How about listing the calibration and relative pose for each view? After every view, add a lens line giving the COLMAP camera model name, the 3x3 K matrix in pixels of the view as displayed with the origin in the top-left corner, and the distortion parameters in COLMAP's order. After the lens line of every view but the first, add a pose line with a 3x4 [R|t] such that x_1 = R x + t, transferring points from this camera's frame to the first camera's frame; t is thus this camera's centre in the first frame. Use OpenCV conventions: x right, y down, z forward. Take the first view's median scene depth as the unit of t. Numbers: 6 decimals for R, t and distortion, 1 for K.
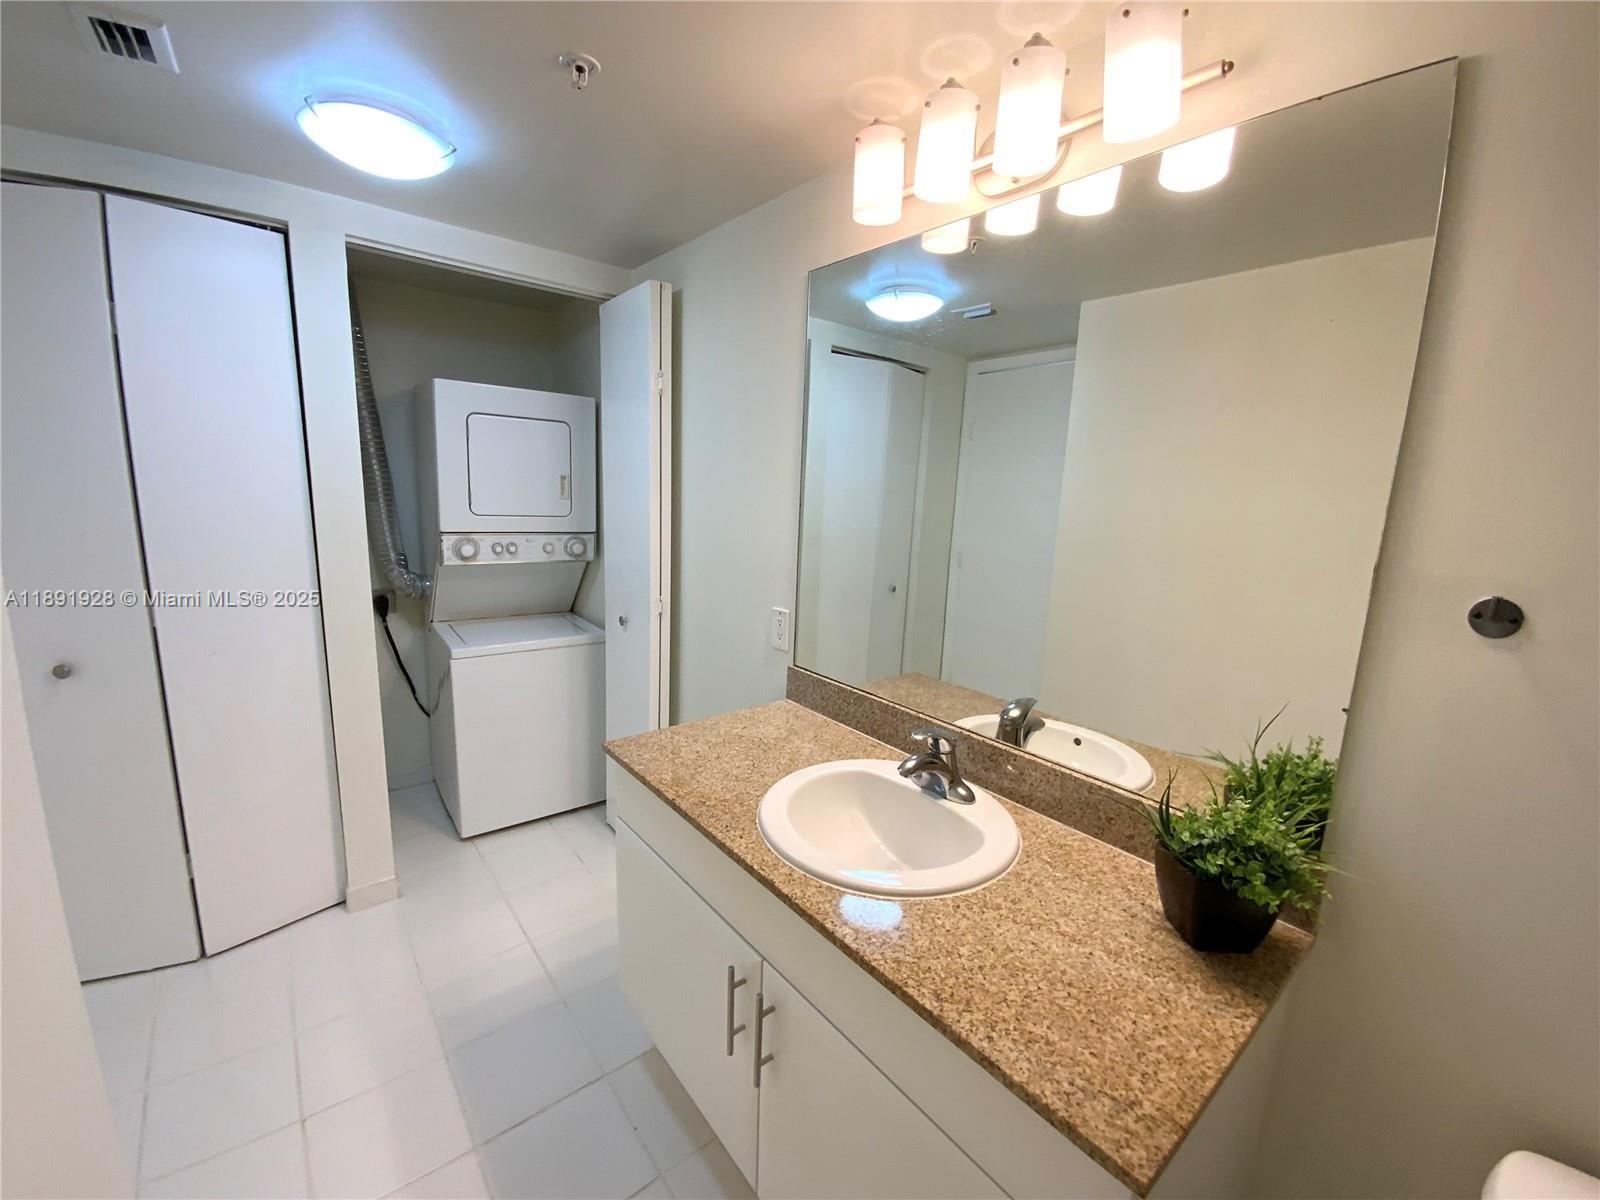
lens RADIAL K [[653.3, 0, 801.7], [0, 653.3, 599.1], [0, 0, 1]] dist [-0.000430, -0.002269]
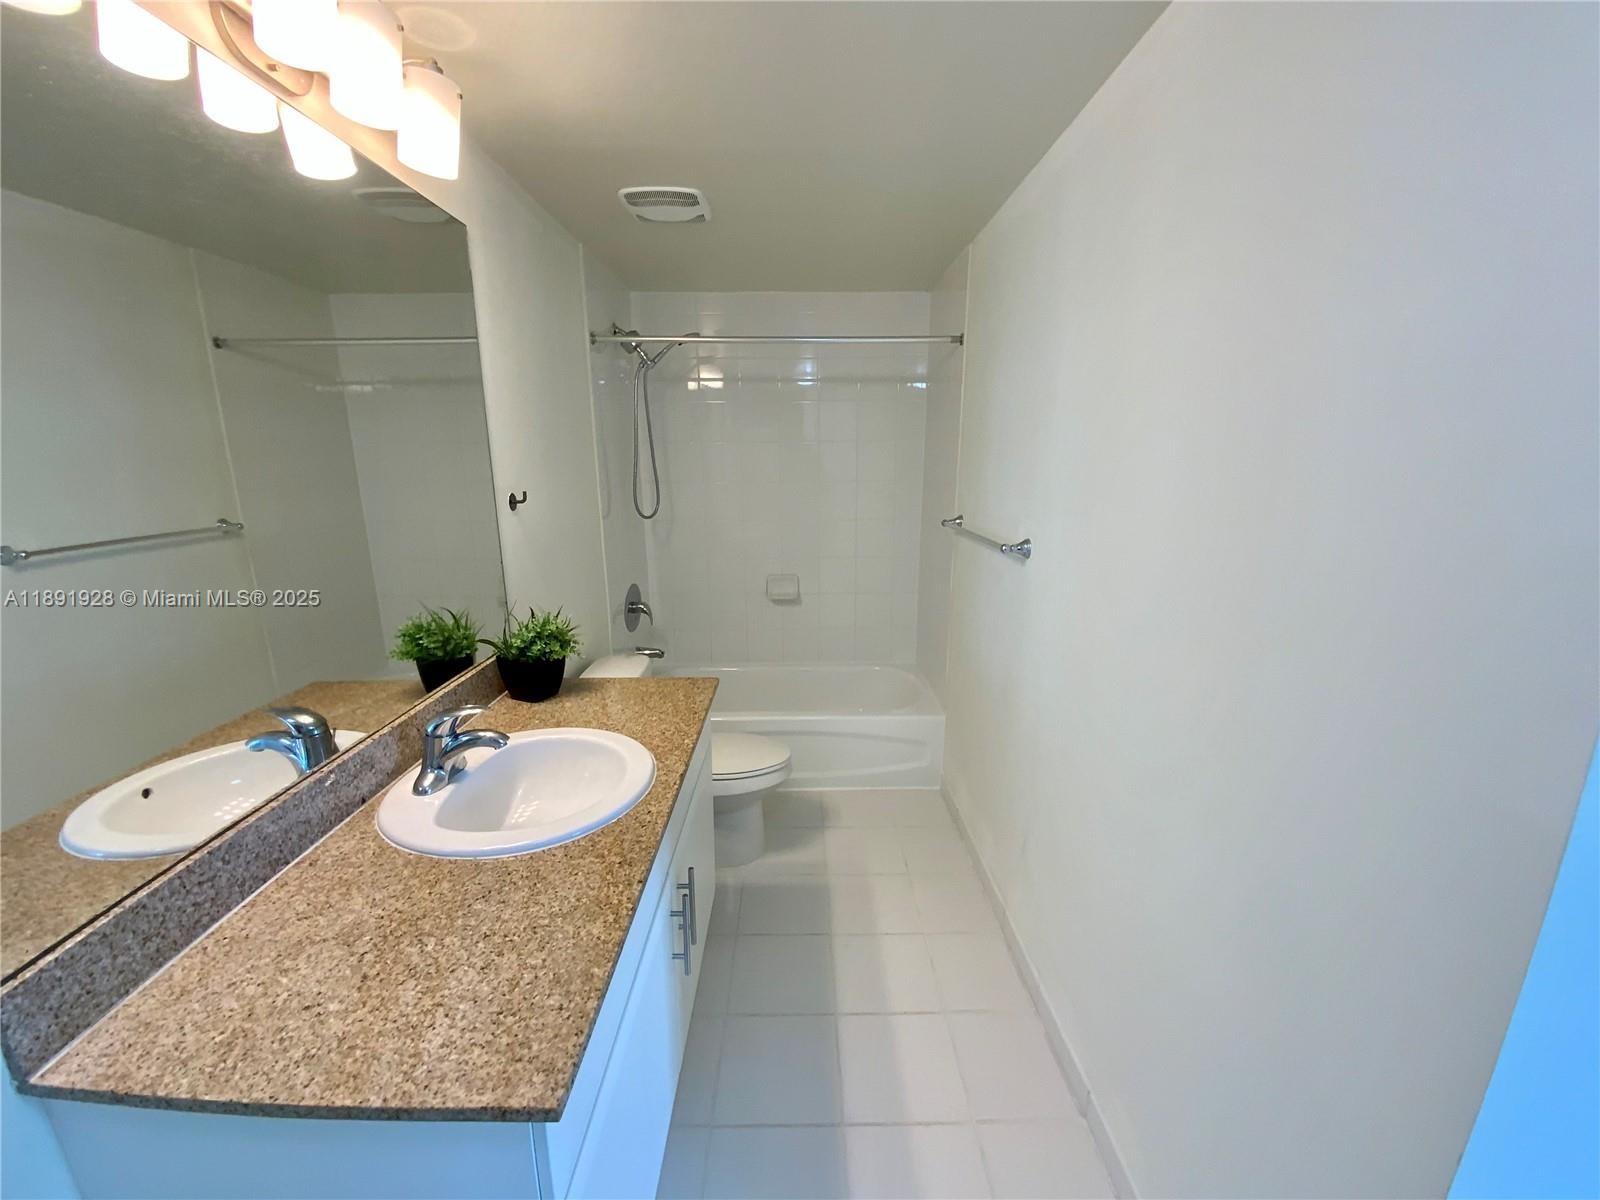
lens RADIAL K [[653.3, 0, 802.9], [0, 653.3, 603.7], [0, 0, 1]] dist [-0.000430, -0.002269]
pose [[-0.770094, -0.183462, 0.610980, -0.570724], [0.084749, 0.919842, 0.383025, -0.201415], [-0.632276, 0.346745, -0.692817, 0.995016]]
